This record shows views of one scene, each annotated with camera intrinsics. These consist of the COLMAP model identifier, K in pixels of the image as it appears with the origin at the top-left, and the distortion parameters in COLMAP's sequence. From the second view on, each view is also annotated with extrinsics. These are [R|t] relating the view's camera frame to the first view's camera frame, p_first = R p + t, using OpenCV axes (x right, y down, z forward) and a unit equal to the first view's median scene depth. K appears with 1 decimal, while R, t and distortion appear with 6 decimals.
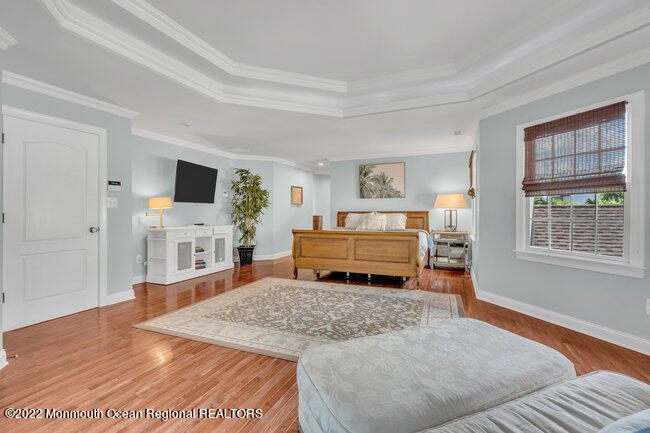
lens RADIAL K [[298.9, 0, 325.0], [0, 298.9, 216.5], [0, 0, 1]] dist [0.001654, 0.000125]
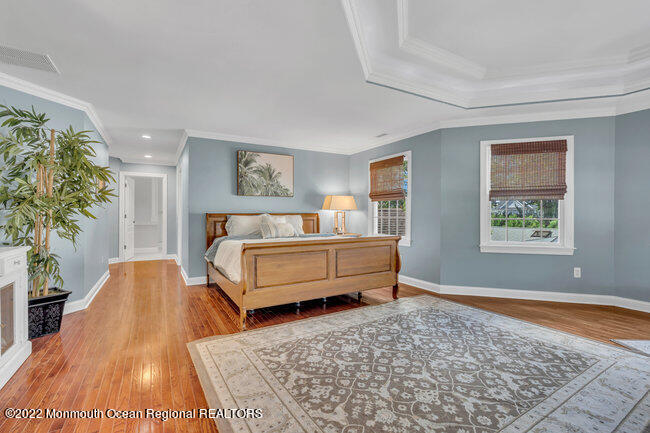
lens RADIAL K [[298.9, 0, 325.0], [0, 298.9, 216.5], [0, 0, 1]] dist [0.001654, 0.000125]
pose [[0.593189, -0.003687, 0.805055, -0.380316], [0.014093, 0.999884, -0.005804, -0.001518], [-0.804940, 0.014789, 0.593172, 0.436040]]
